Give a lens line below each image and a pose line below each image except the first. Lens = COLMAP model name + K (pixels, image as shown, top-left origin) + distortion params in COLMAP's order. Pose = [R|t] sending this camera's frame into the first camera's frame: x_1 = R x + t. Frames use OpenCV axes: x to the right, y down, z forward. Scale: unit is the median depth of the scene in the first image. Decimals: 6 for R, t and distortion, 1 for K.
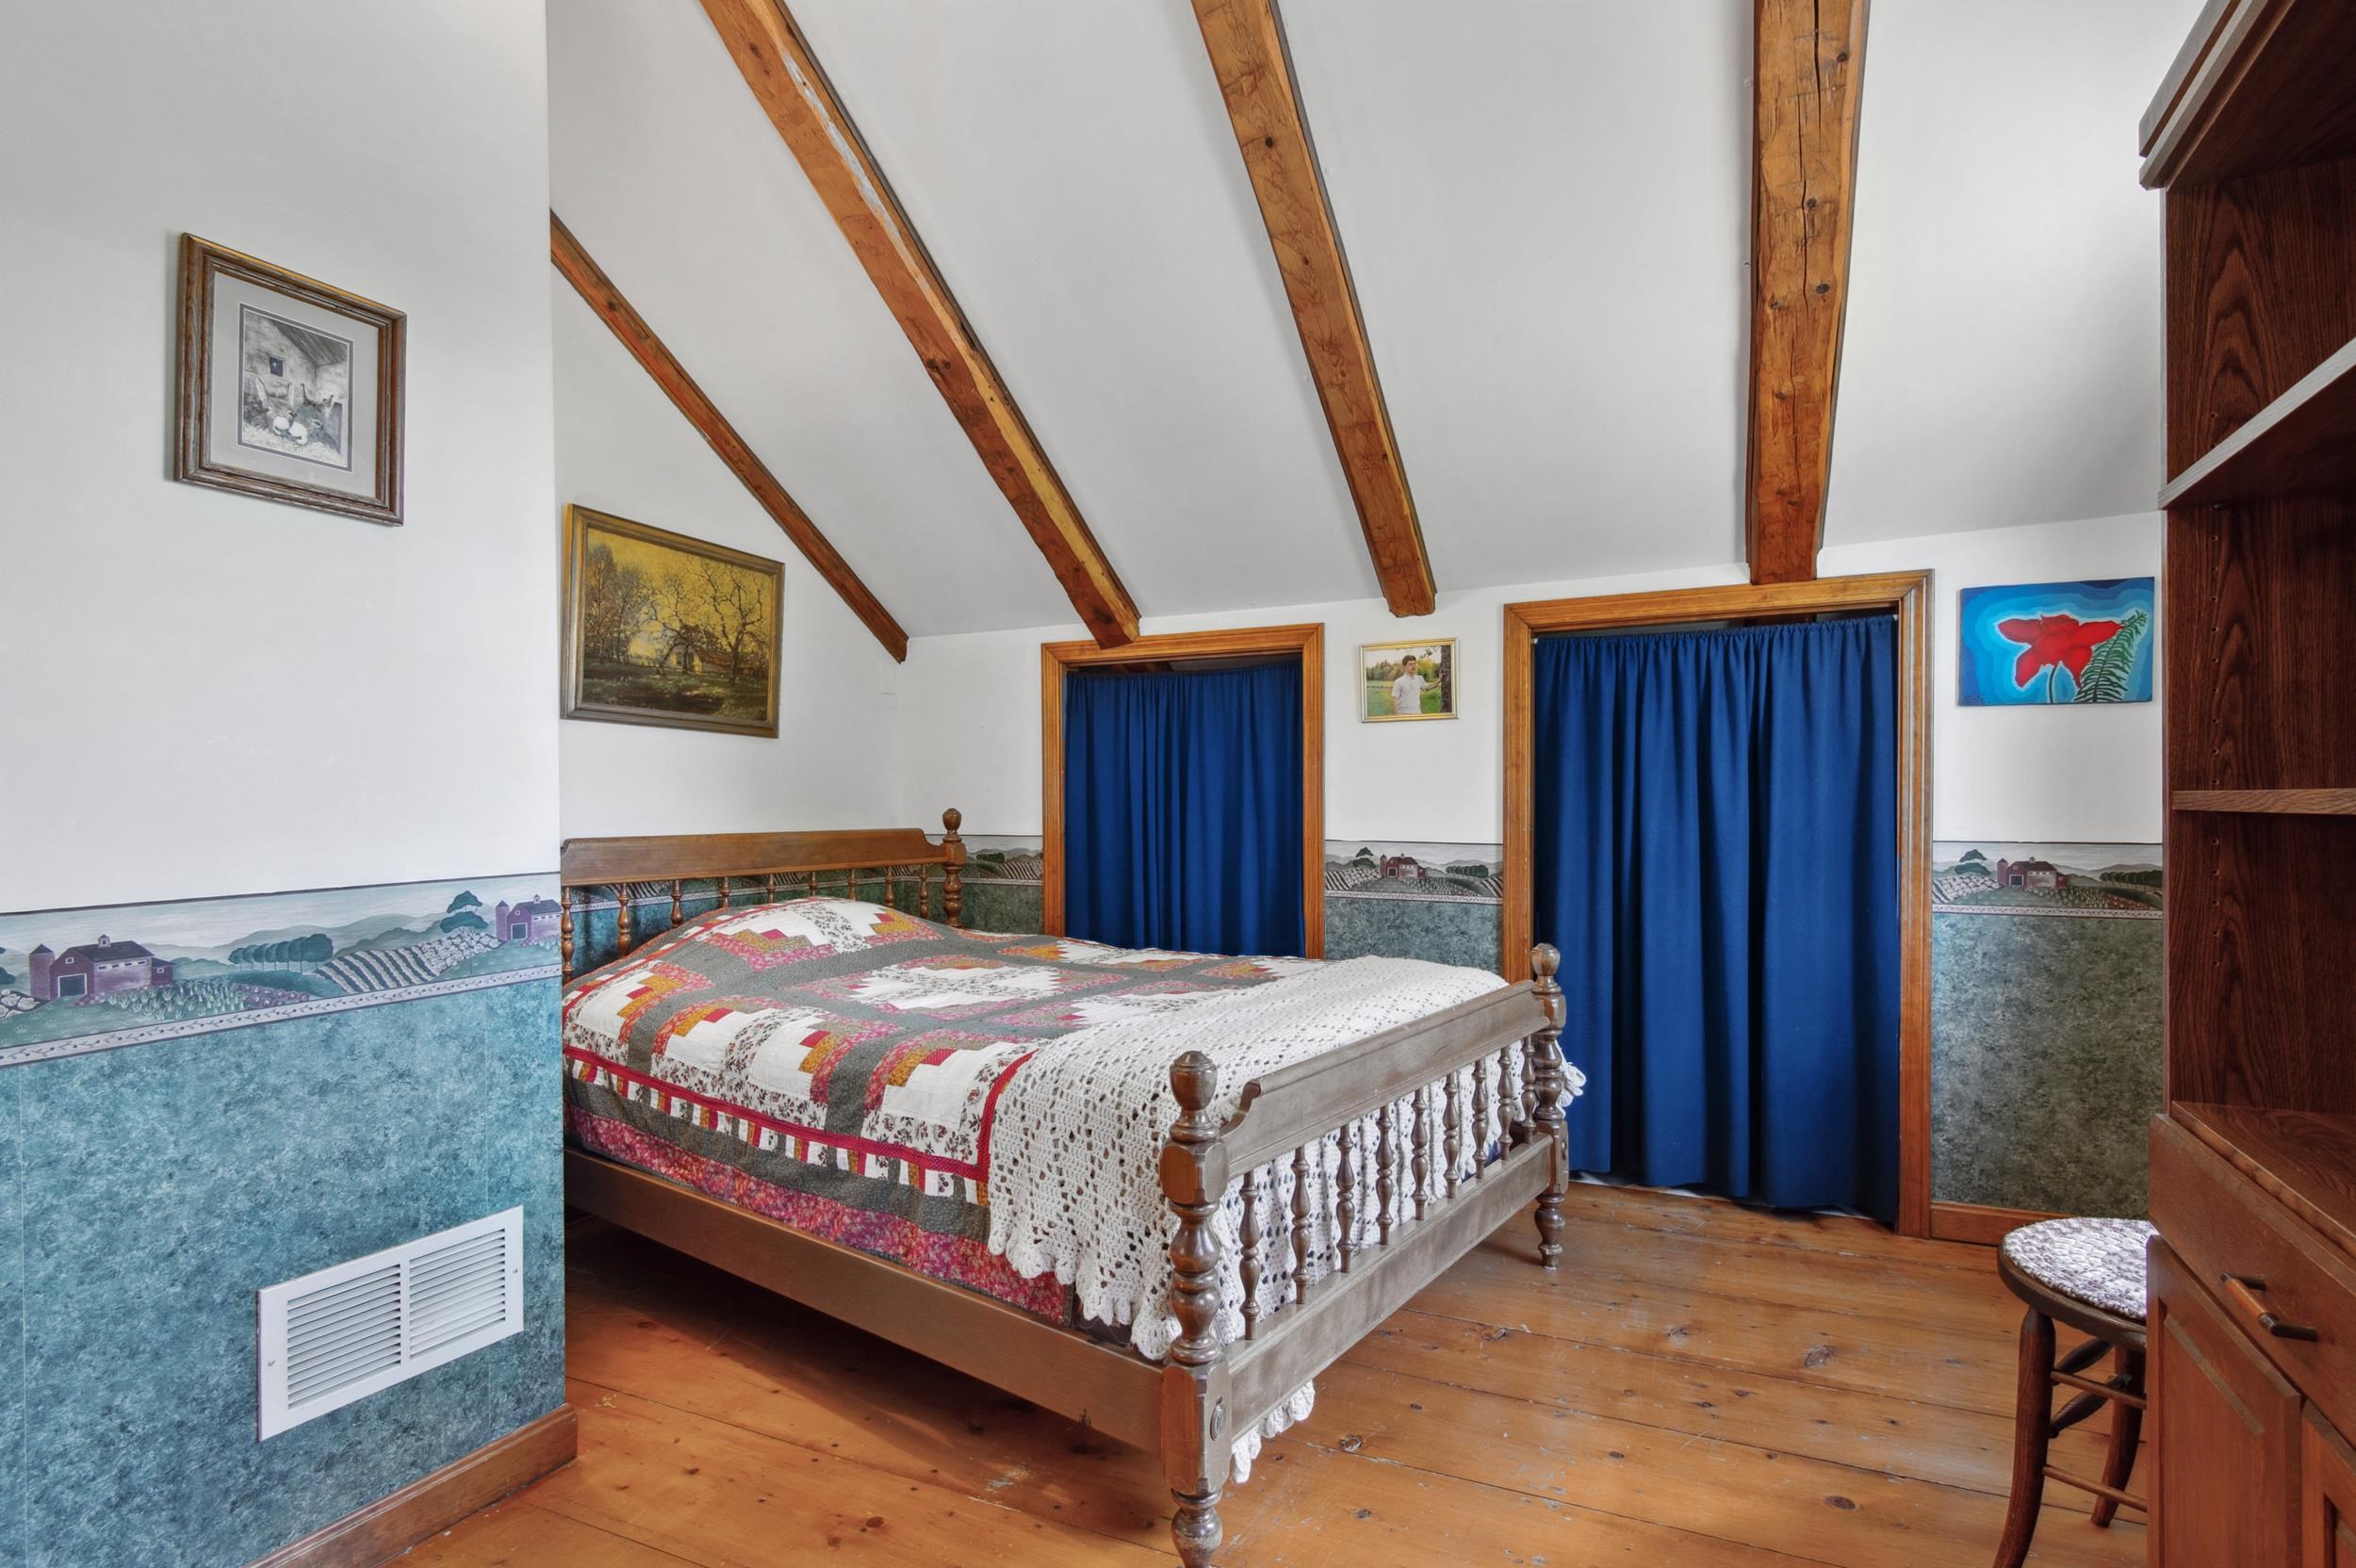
lens RADIAL K [[1108.8, 0, 1184.4], [0, 1108.8, 805.1], [0, 0, 1]] dist [-0.012325, -0.003675]
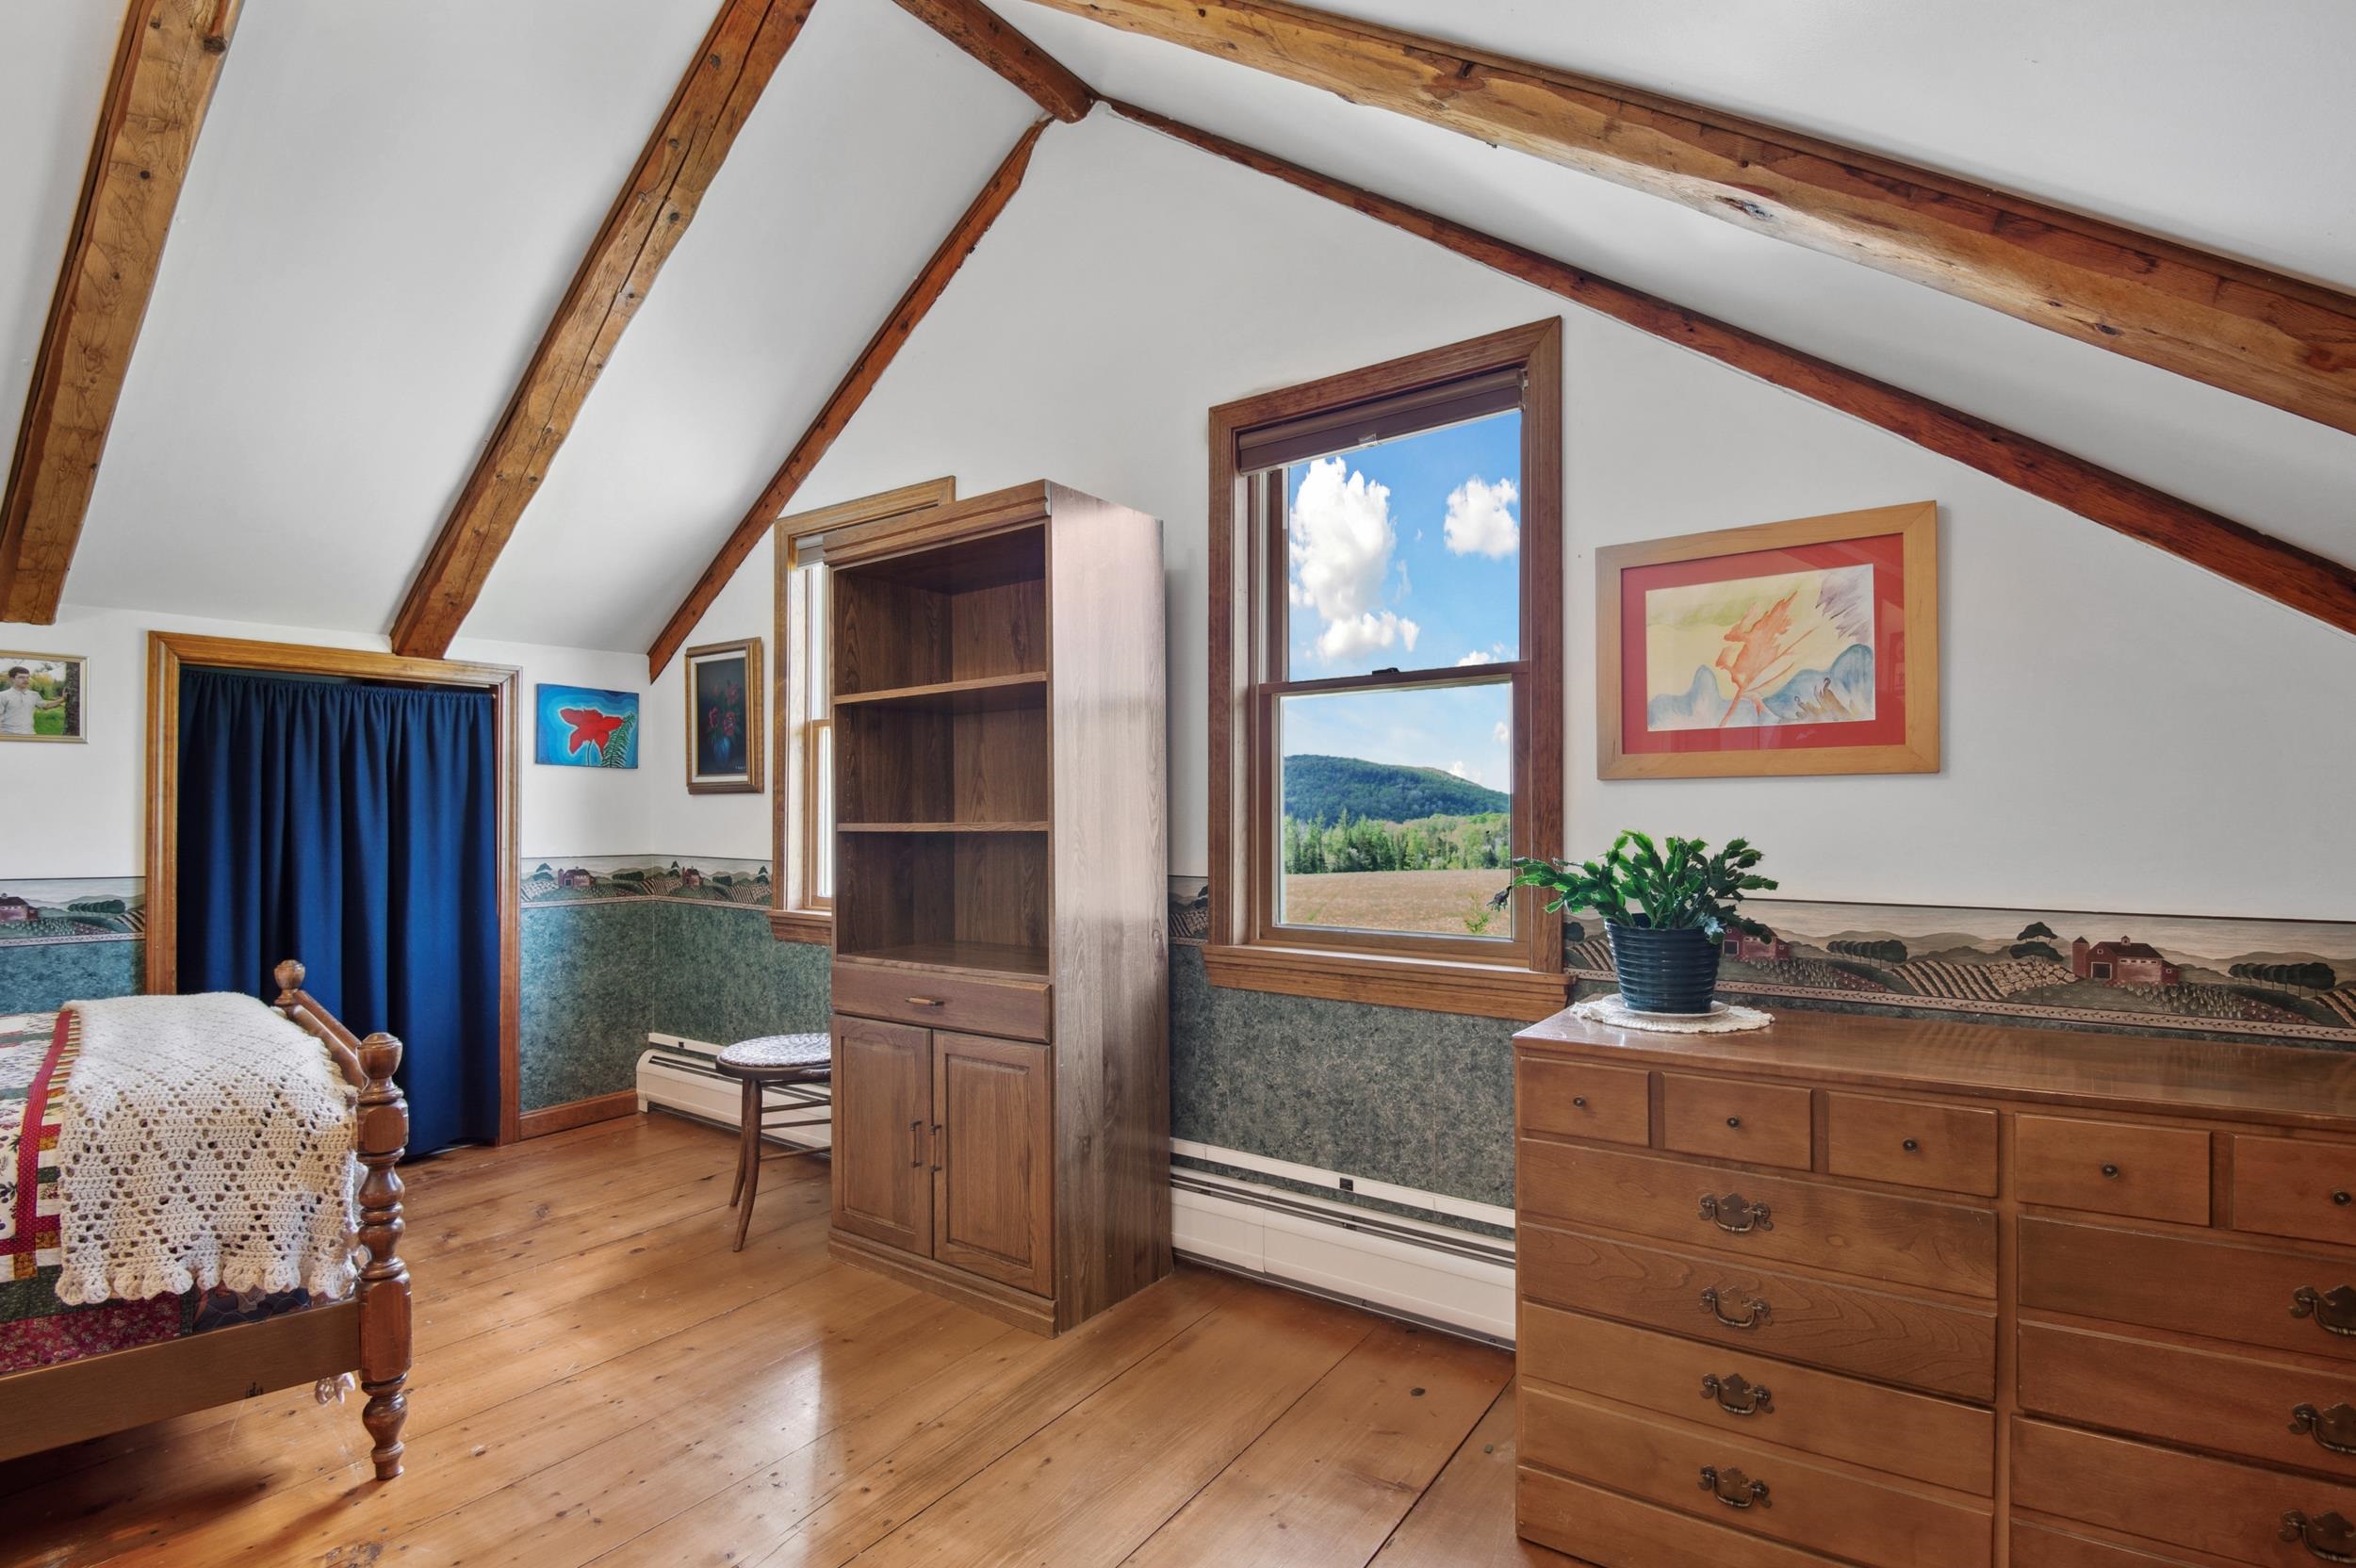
lens RADIAL K [[1108.8, 0, 1165.8], [0, 1108.8, 825.8], [0, 0, 1]] dist [-0.012325, -0.003675]
pose [[0.153072, 0.000282, 0.988215, -0.599684], [0.010365, 0.999944, -0.001891, 0.002162], [-0.988161, 0.010533, 0.153060, -0.036858]]
